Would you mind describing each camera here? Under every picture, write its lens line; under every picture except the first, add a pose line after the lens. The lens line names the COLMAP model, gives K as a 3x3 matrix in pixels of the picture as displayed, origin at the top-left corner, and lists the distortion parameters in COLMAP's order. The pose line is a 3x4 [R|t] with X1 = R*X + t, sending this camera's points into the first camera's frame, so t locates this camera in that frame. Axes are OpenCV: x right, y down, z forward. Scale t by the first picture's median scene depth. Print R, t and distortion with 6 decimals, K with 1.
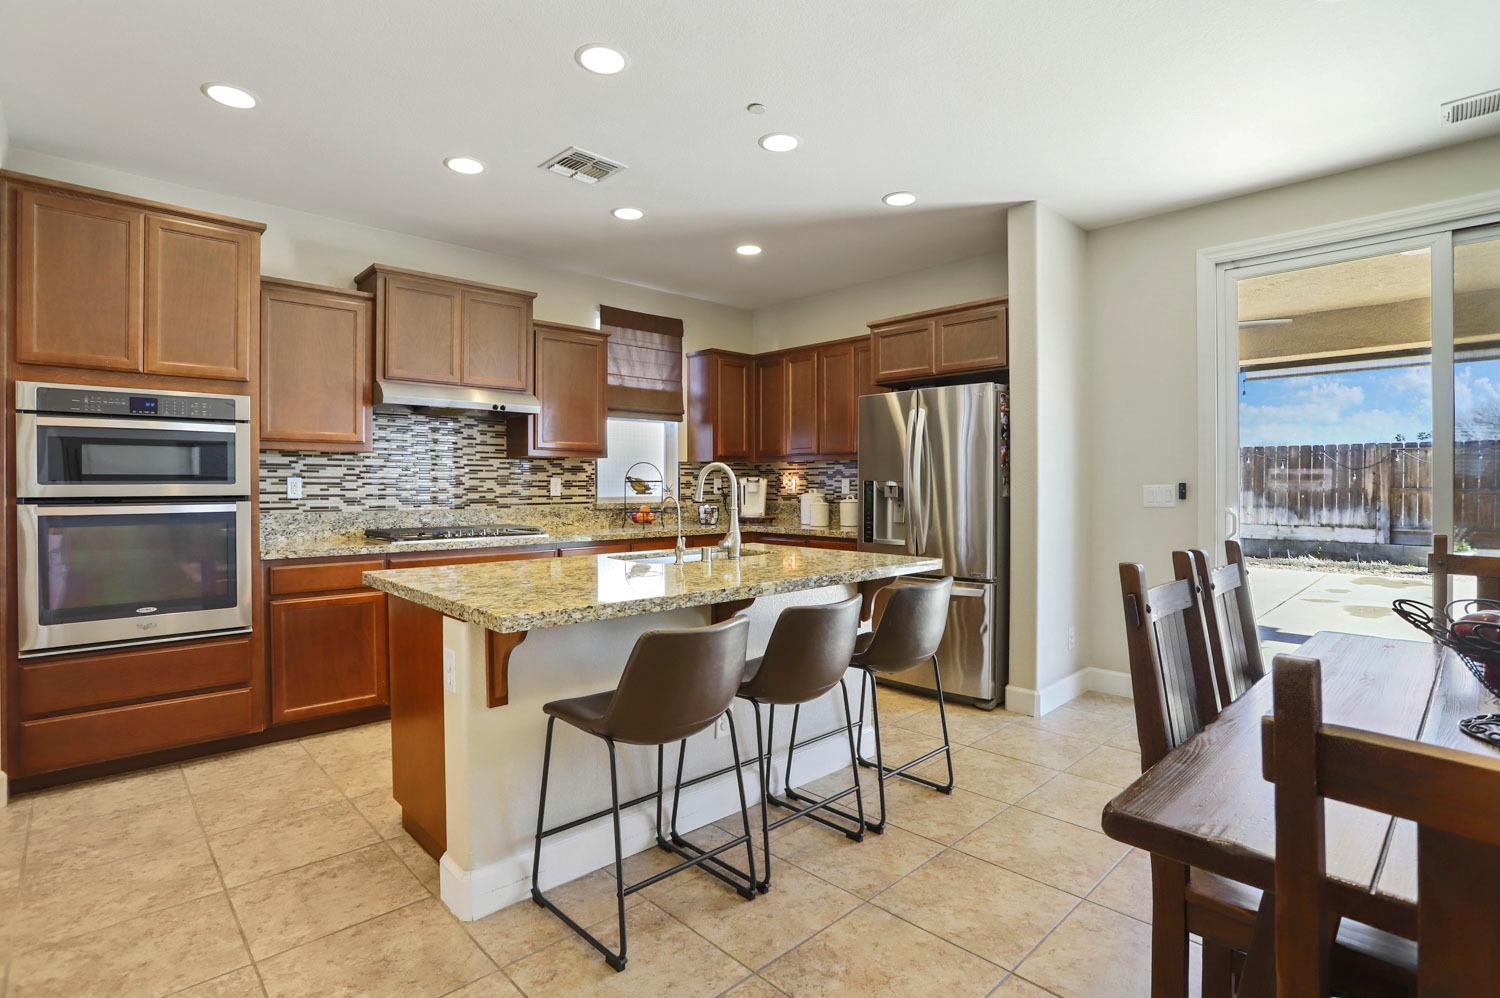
lens RADIAL K [[725.3, 0, 759.0], [0, 725.3, 489.0], [0, 0, 1]] dist [-0.060591, 0.023827]
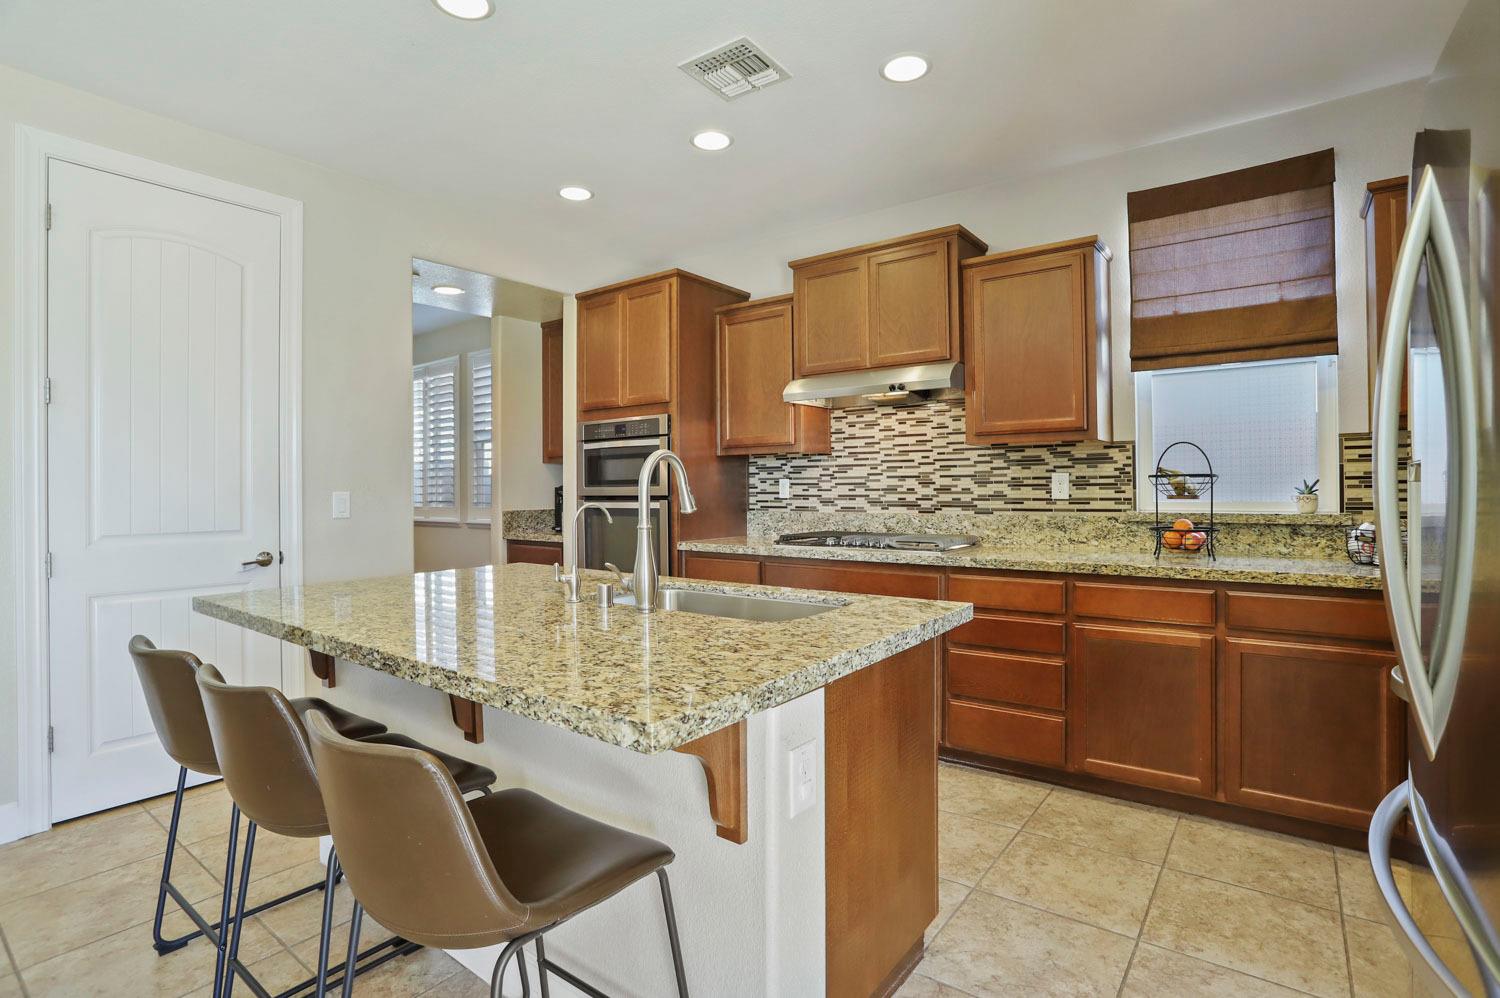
lens RADIAL K [[728.0, 0, 758.9], [0, 728.0, 490.9], [0, 0, 1]] dist [-0.063529, 0.026354]
pose [[0.176750, 0.005581, -0.984240, 0.374134], [0.004859, 0.999967, 0.006542, -0.004608], [0.984244, -0.005939, 0.176717, 0.654675]]
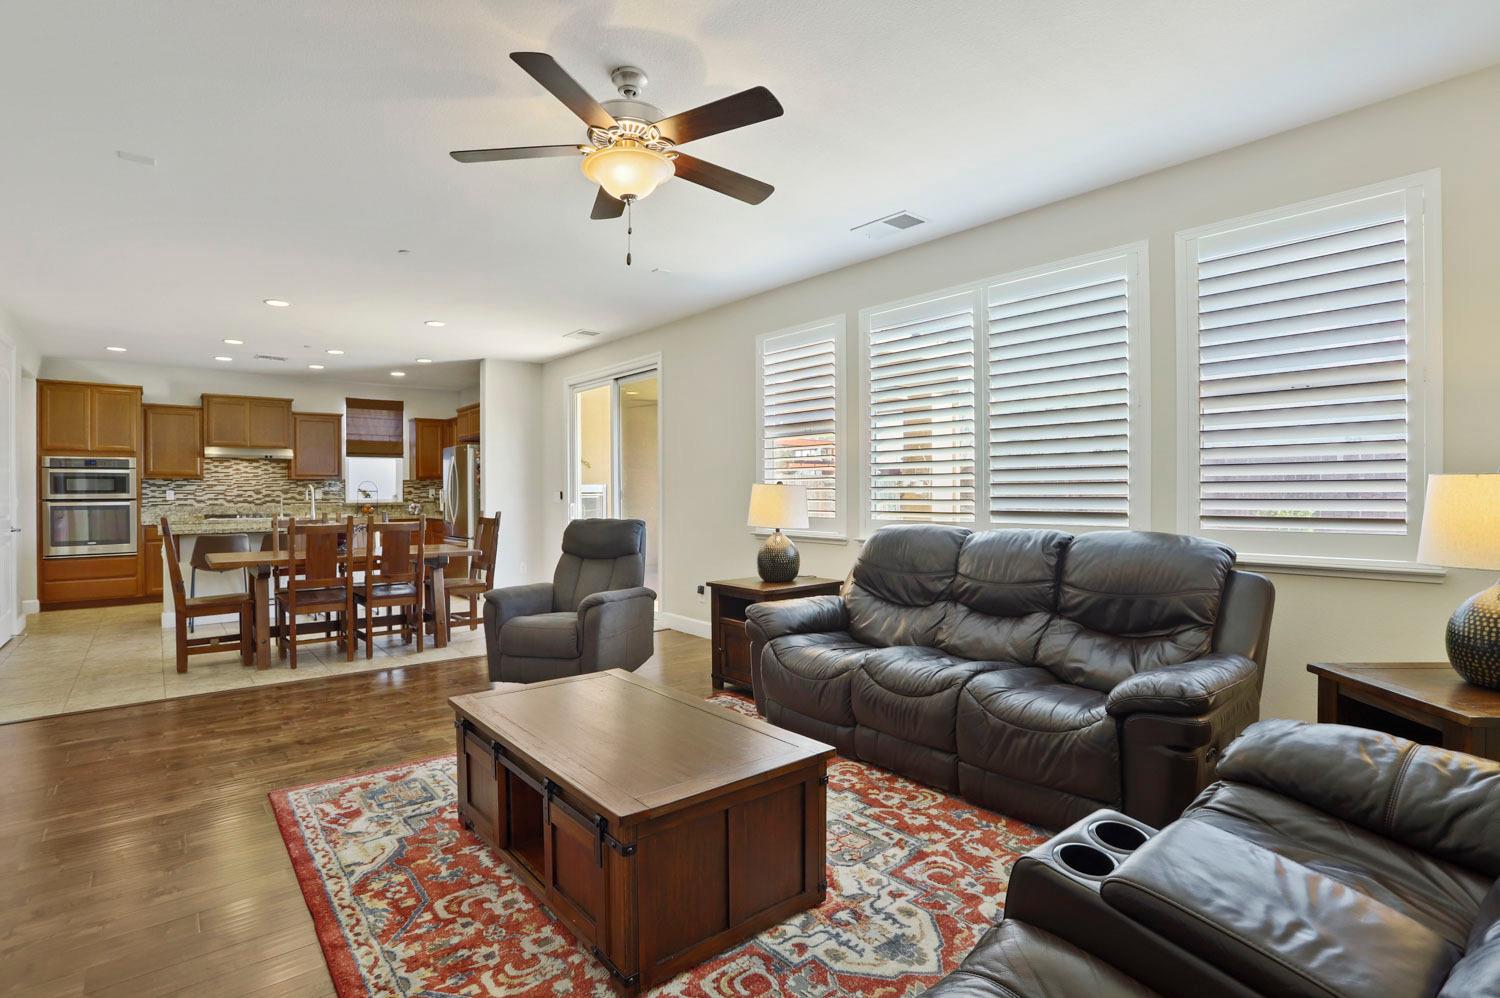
lens RADIAL K [[733.7, 0, 729.6], [0, 733.7, 487.7], [0, 0, 1]] dist [-0.001602, 0.000434]
pose [[0.993562, -0.004909, -0.113186, 1.134912], [0.003719, 0.999936, -0.010725, 0.004925], [0.113231, 0.010235, 0.993516, -0.908232]]
